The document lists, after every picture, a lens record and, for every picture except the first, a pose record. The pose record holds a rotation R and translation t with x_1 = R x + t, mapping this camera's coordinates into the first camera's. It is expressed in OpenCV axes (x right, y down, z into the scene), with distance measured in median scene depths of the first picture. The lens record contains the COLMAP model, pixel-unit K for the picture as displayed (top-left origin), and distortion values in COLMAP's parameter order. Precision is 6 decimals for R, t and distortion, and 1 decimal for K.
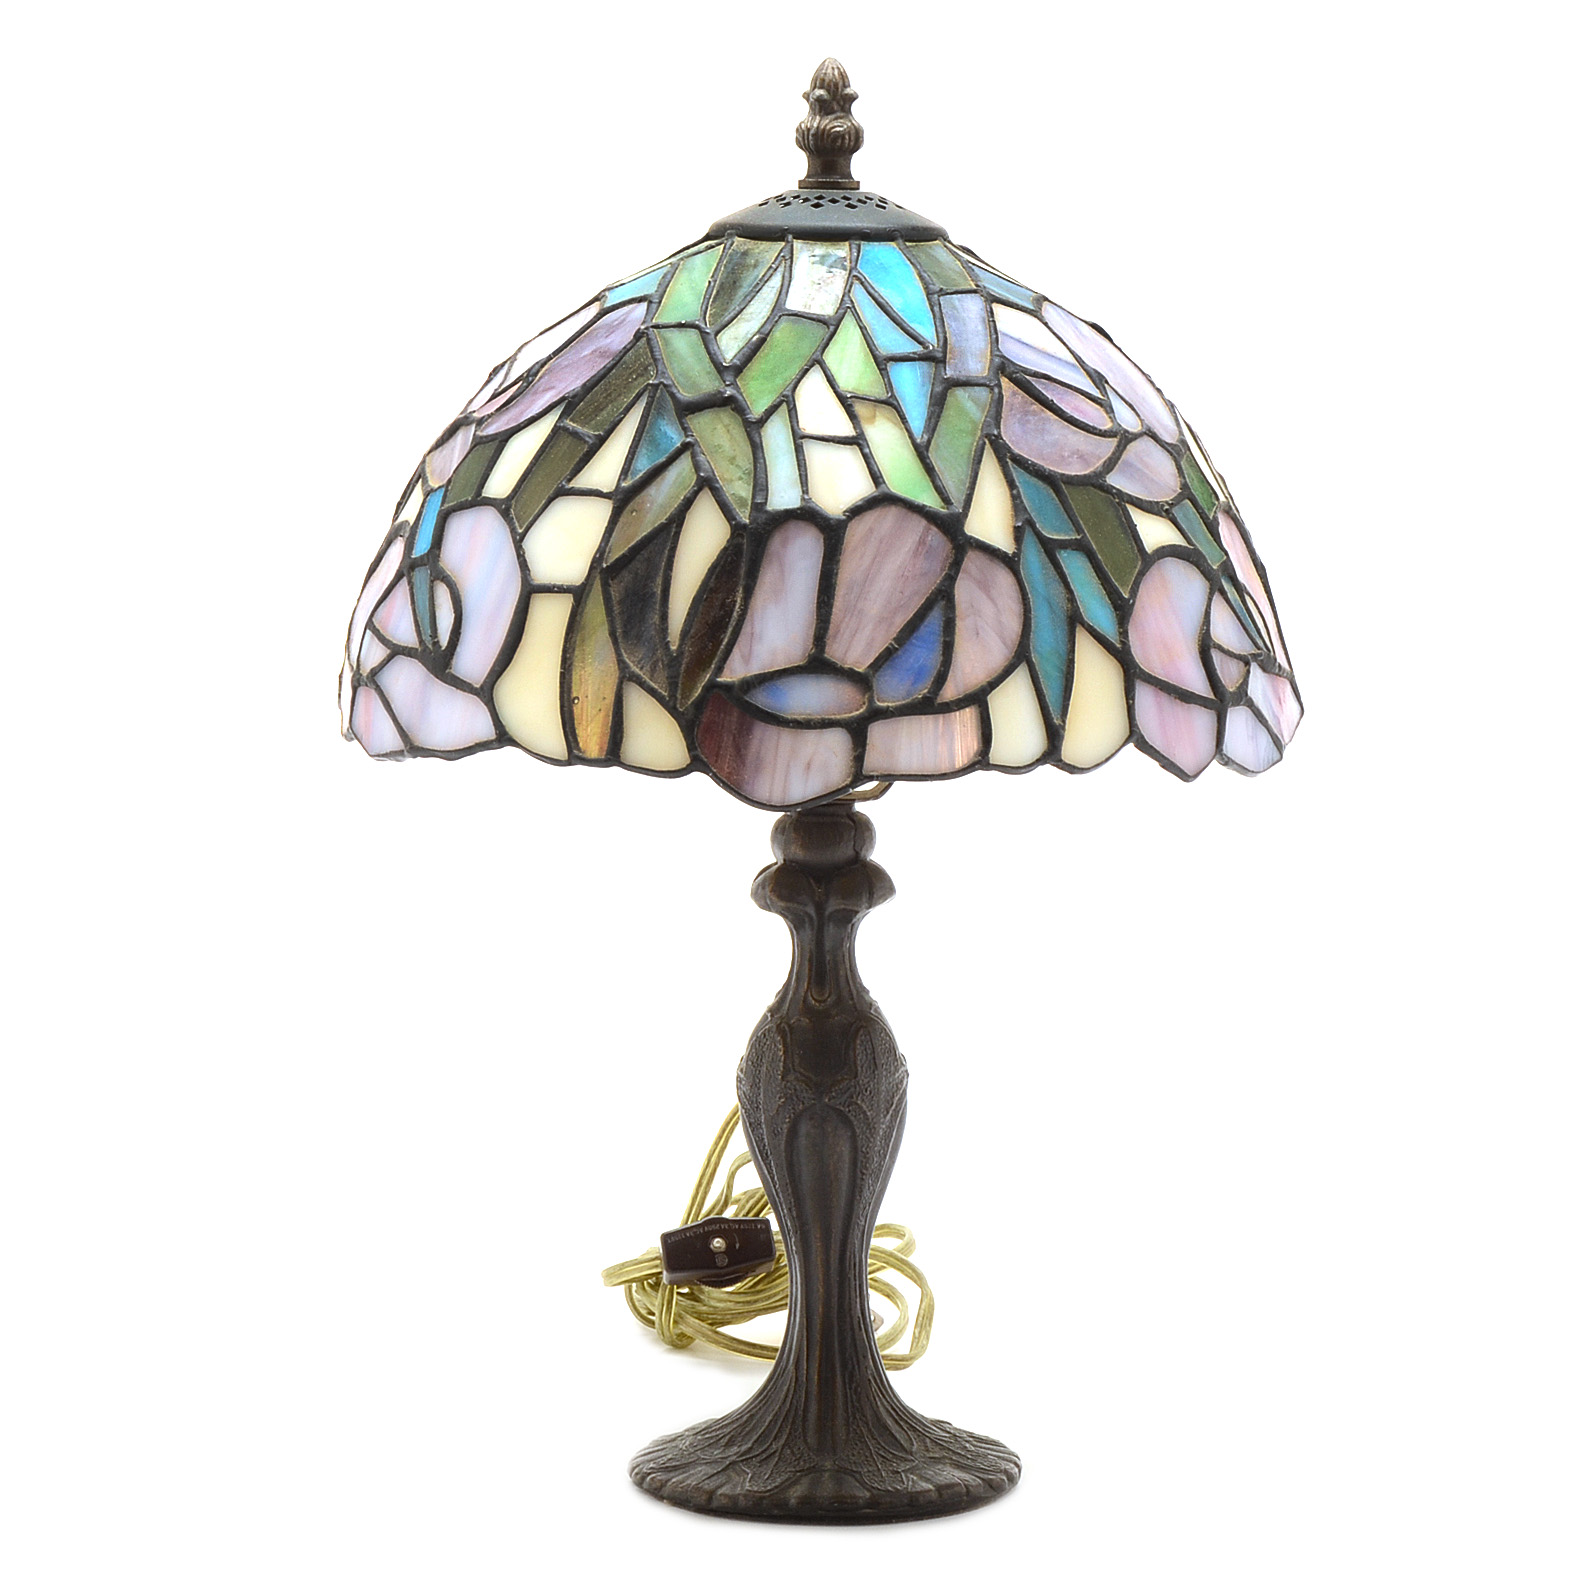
lens RADIAL K [[4354.2, 0, 795.5], [0, 4354.2, 796.2], [0, 0, 1]] dist [-0.055869, 0.000000]
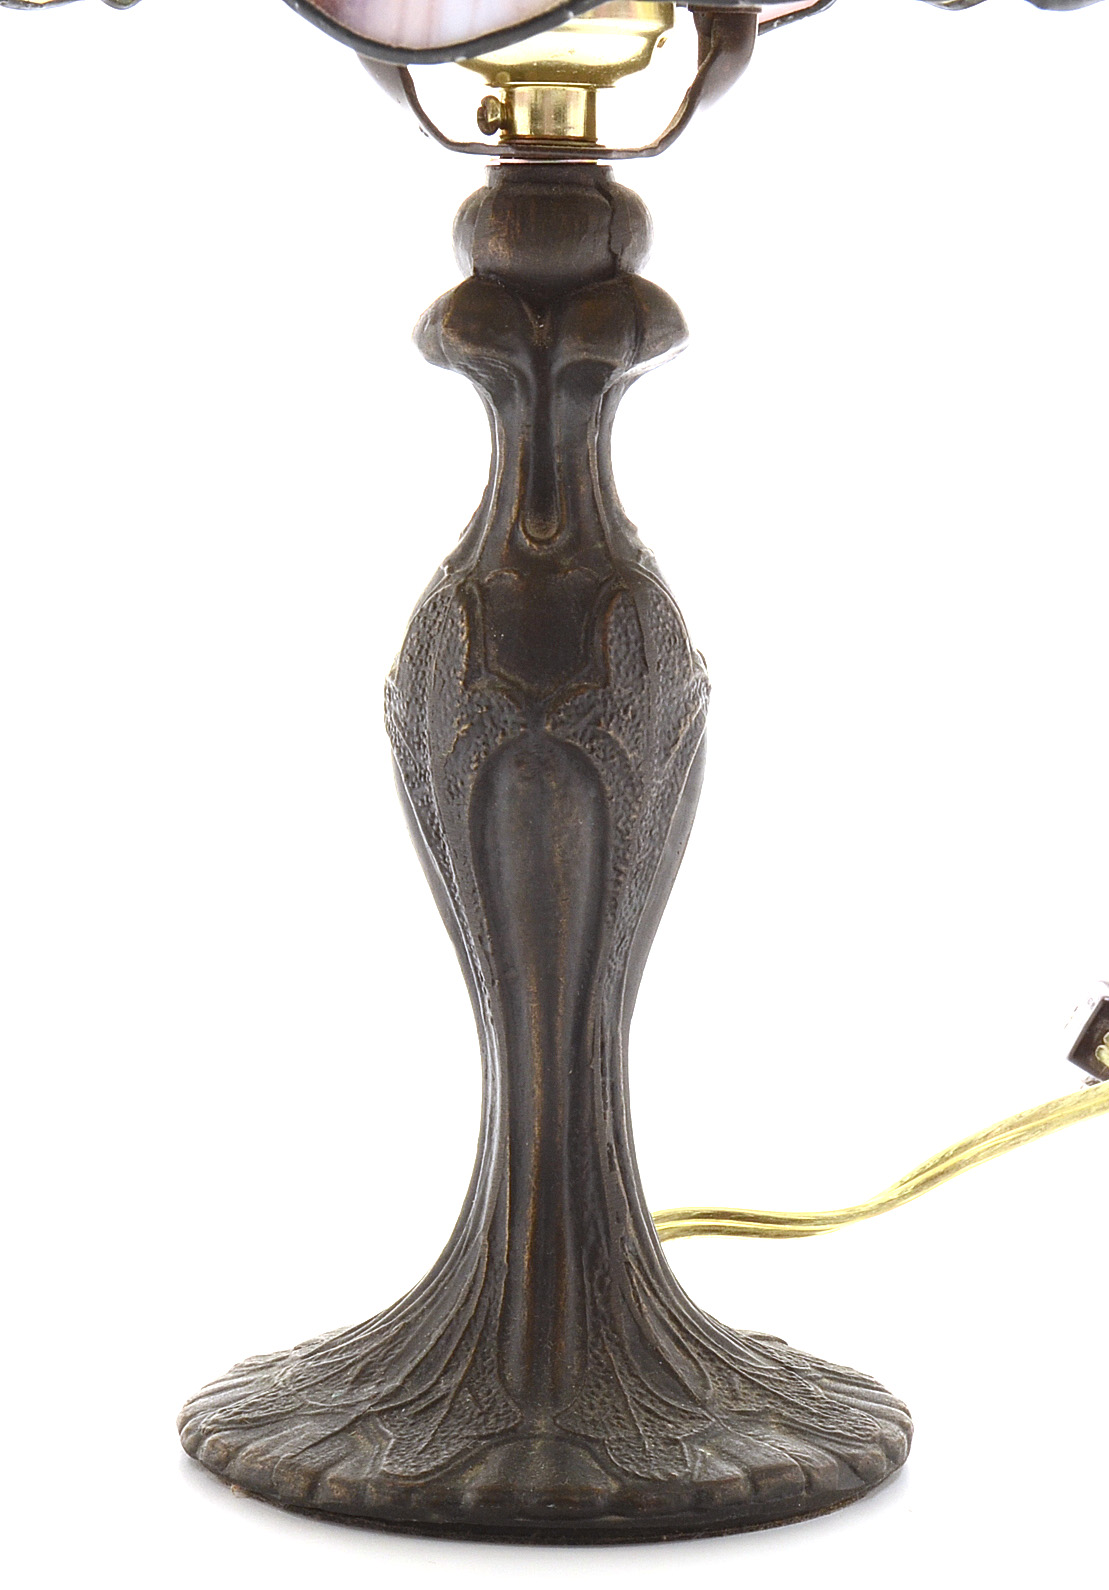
lens RADIAL K [[4360.7, 0, 550.6], [0, 4360.7, 790.8], [0, 0, 1]] dist [-0.067258, 0.000000]
pose [[0.999451, 0.013099, -0.030443, 0.023149], [-0.012018, 0.999300, 0.035427, 0.058400], [0.030885, -0.035042, 0.998908, 0.474729]]
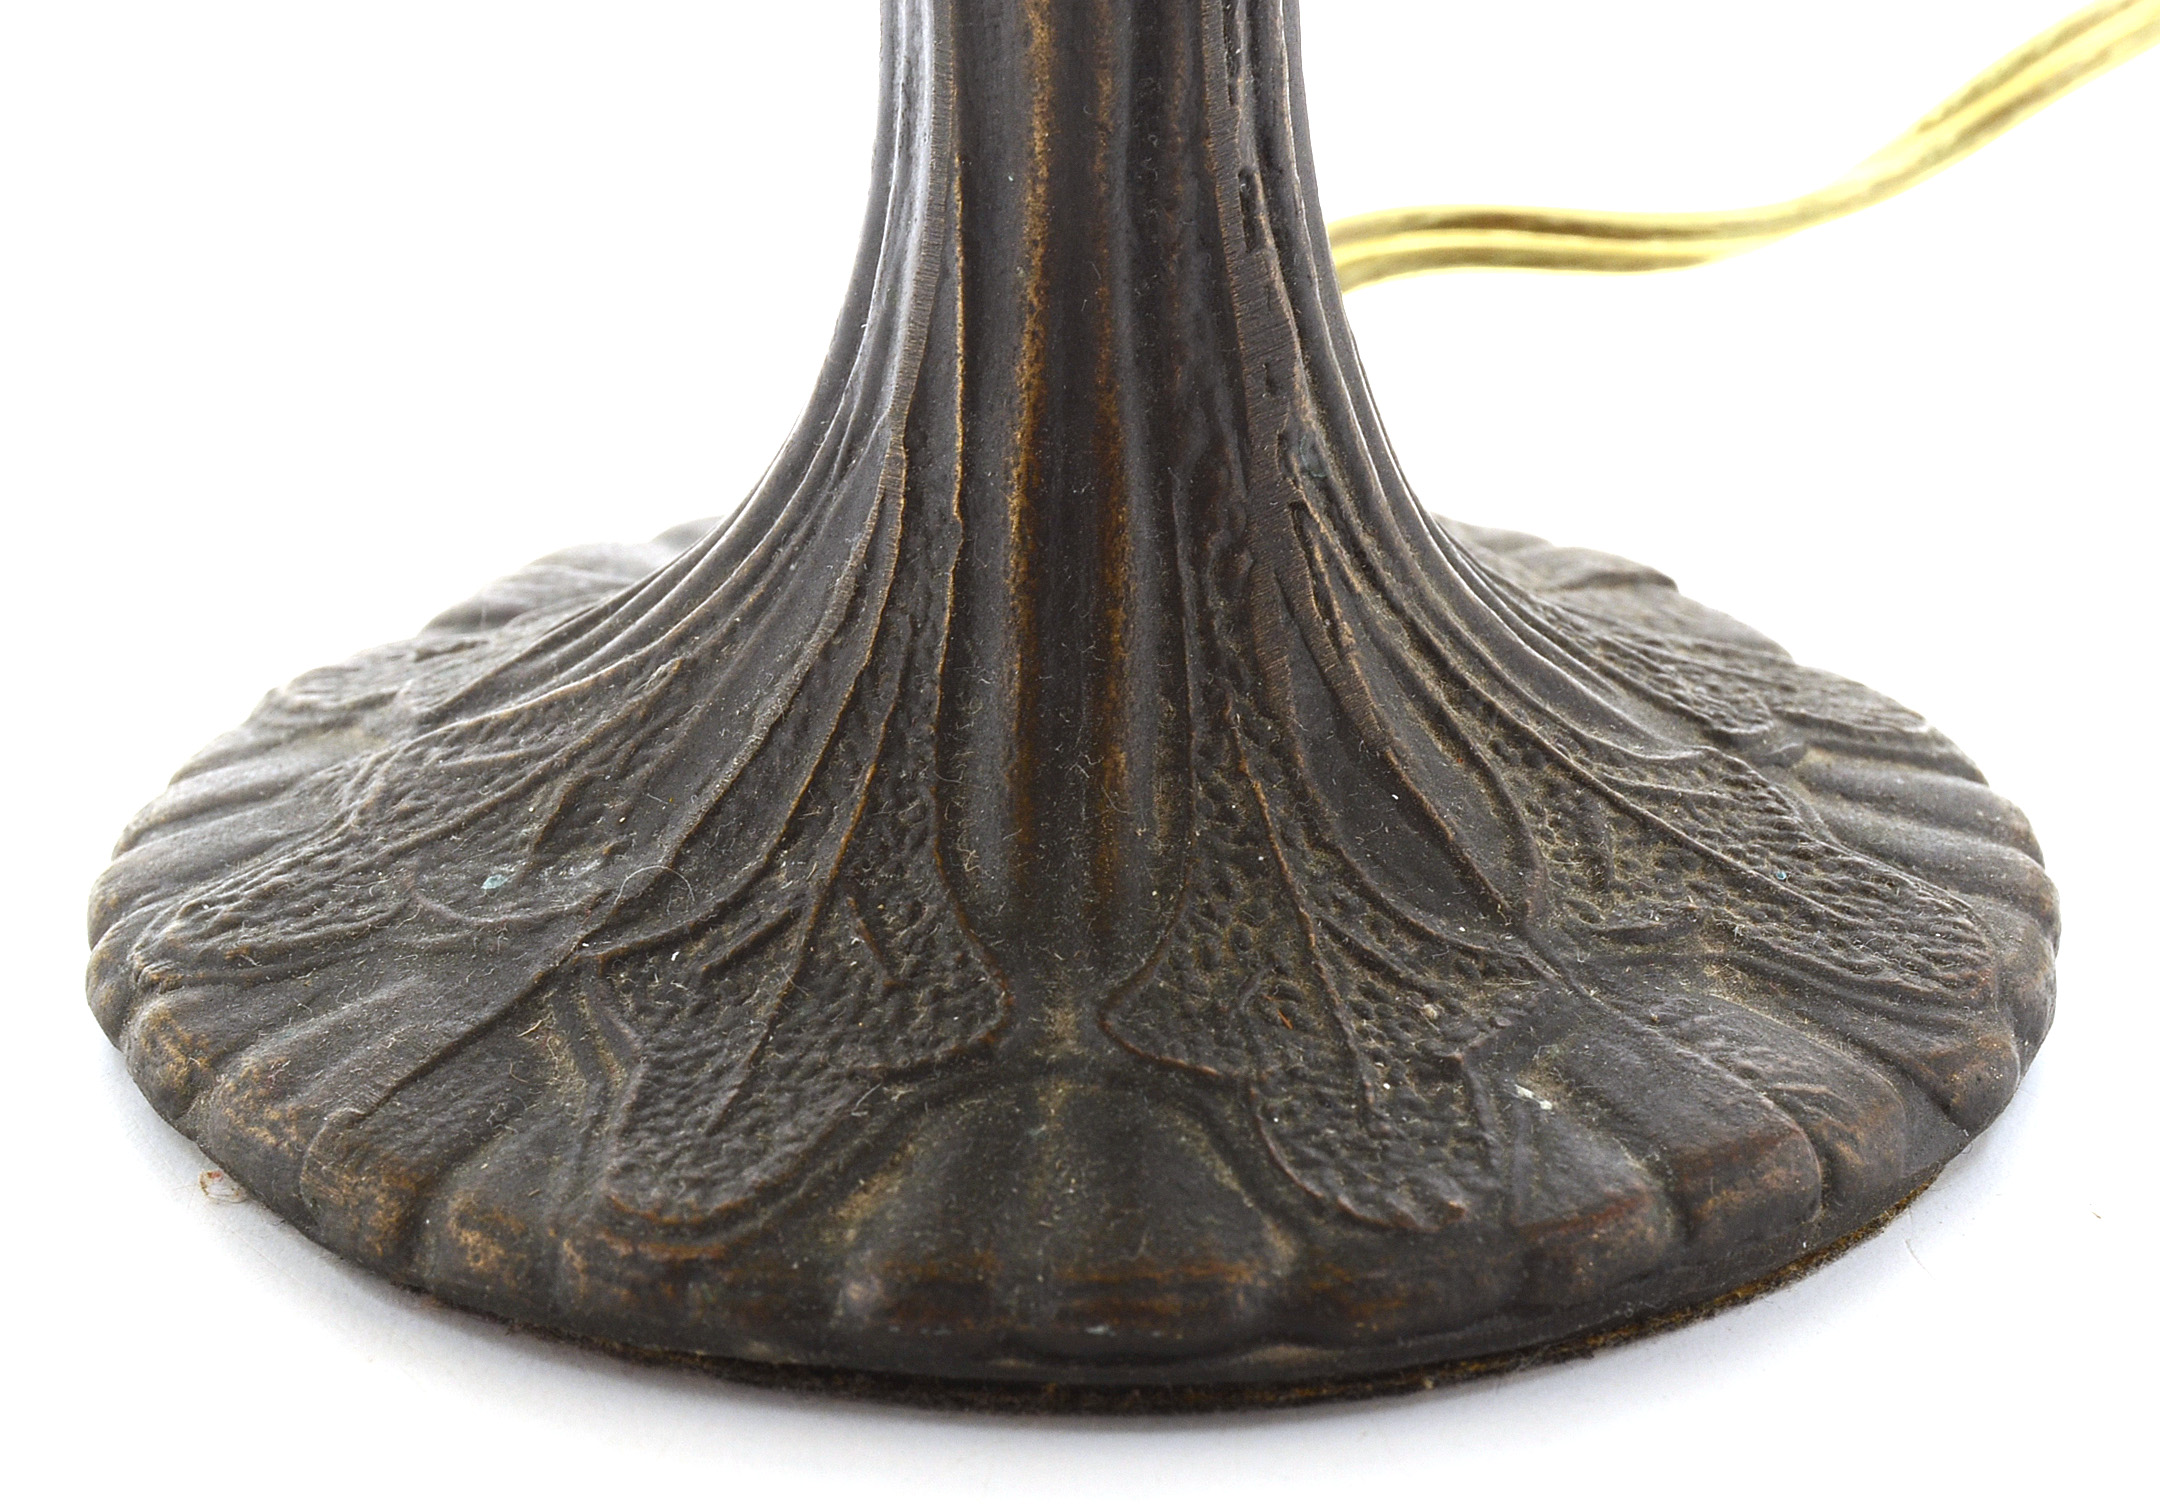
lens RADIAL K [[5065.7, 0, 1083.8], [0, 5065.7, 754.3], [0, 0, 1]] dist [0.003924, 0.000000]
pose [[0.999746, 0.006976, -0.021440, 0.012503], [0.000497, 0.943879, 0.330292, 0.072148], [0.022541, -0.330218, 0.943635, 0.794205]]
